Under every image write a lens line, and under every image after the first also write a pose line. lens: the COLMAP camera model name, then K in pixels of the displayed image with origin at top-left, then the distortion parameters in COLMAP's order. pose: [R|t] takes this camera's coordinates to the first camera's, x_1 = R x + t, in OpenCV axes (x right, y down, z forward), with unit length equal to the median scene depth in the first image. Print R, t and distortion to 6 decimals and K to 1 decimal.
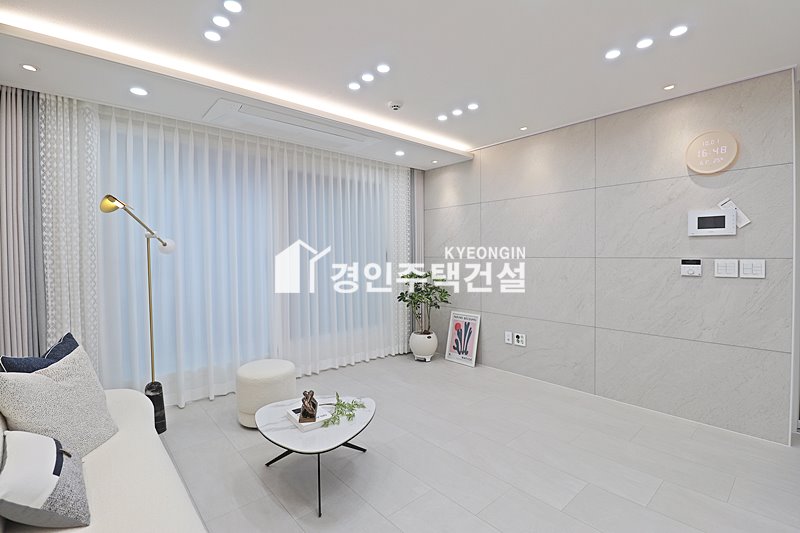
lens RADIAL K [[369.6, 0, 403.8], [0, 369.6, 259.1], [0, 0, 1]] dist [0.002679, -0.016421]
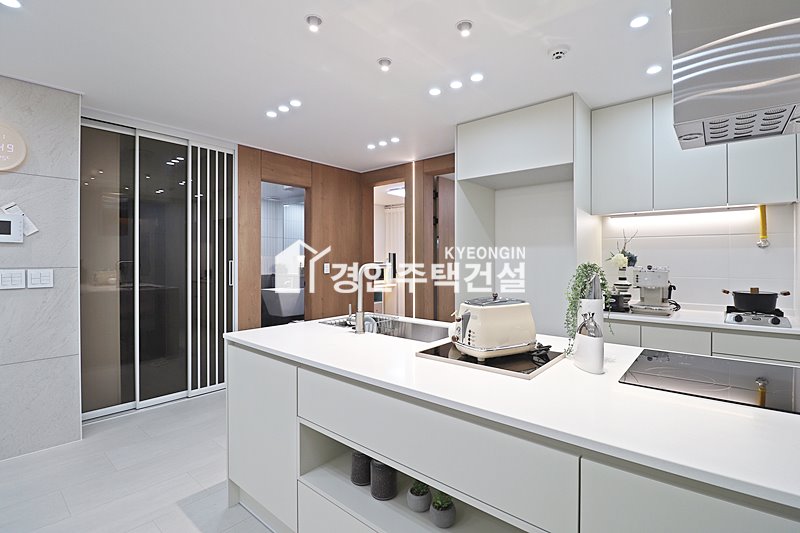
lens RADIAL K [[375.2, 0, 401.8], [0, 375.2, 261.5], [0, 0, 1]] dist [-0.001683, -0.015928]
pose [[-0.138736, 0.004523, 0.990319, -0.108225], [0.017677, 0.999842, -0.002090, 0.000241], [-0.990172, 0.017216, -0.138794, 0.116754]]
